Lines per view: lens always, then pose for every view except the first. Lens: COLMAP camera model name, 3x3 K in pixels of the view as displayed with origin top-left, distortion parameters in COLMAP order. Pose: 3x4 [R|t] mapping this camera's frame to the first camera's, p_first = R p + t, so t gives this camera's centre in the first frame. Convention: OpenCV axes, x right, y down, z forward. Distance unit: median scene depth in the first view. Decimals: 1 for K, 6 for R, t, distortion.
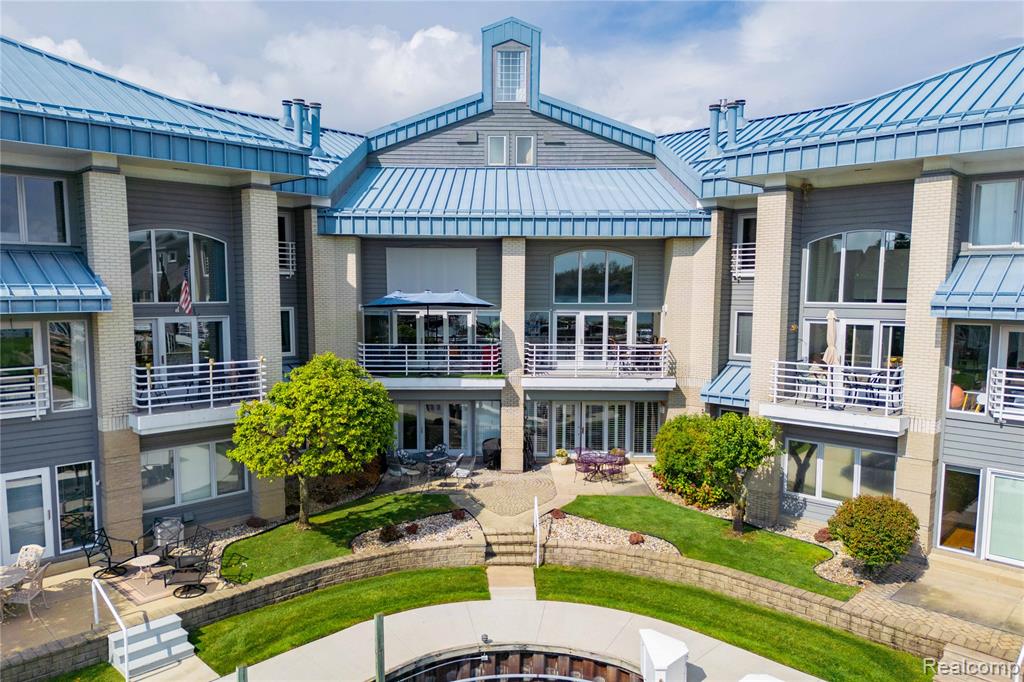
lens RADIAL K [[755.0, 0, 509.9], [0, 755.0, 369.1], [0, 0, 1]] dist [0.082750, -0.000800]
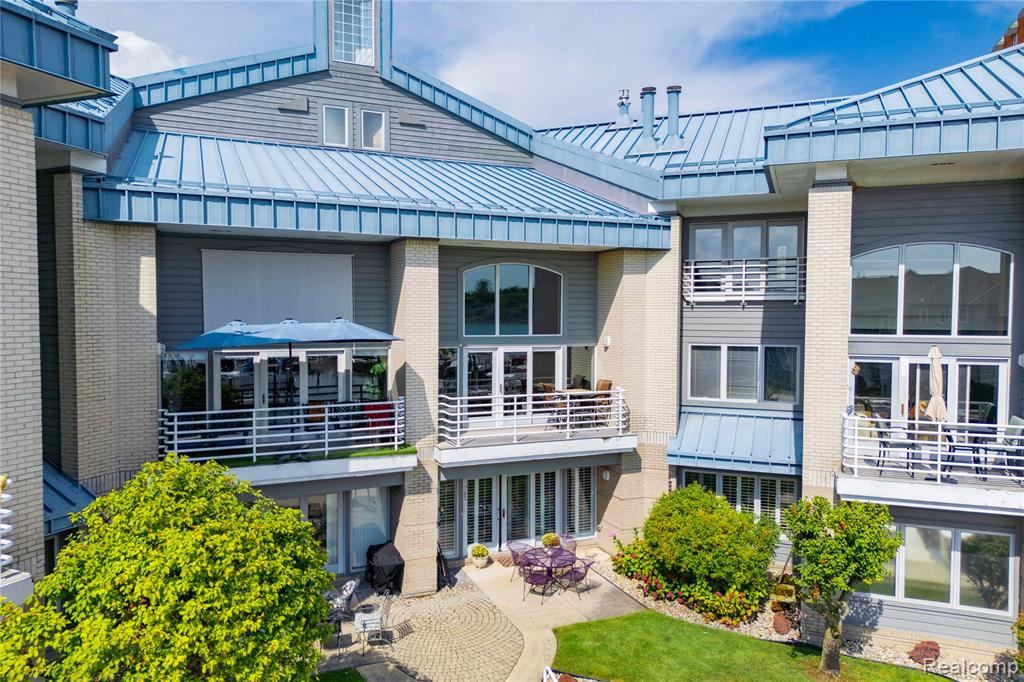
lens RADIAL K [[722.6, 0, 515.2], [0, 722.6, 341.0], [0, 0, 1]] dist [0.076405, -0.074549]
pose [[0.918252, -0.016770, 0.395641, -0.169844], [0.042928, 0.997430, -0.057356, -0.043447], [-0.393662, 0.069651, 0.916613, 0.377013]]
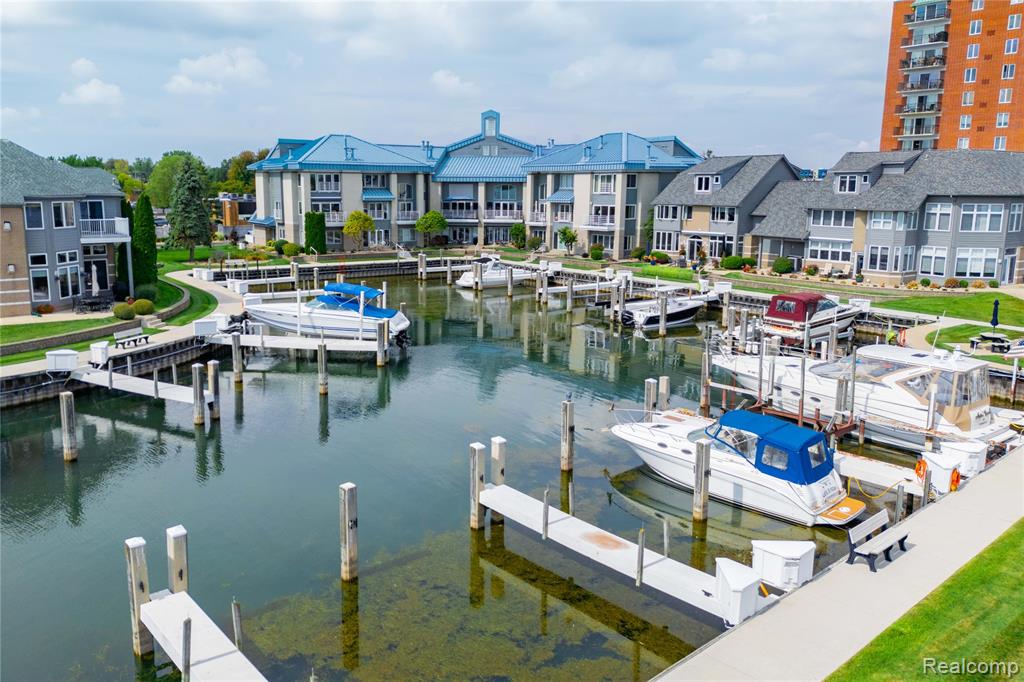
lens RADIAL K [[755.0, 0, 509.9], [0, 755.0, 369.1], [0, 0, 1]] dist [0.082750, -0.000800]
pose [[0.986397, 0.035396, -0.160522, 0.780224], [-0.014325, 0.991335, 0.130571, 0.257893], [0.163753, -0.126496, 0.978358, -2.788831]]
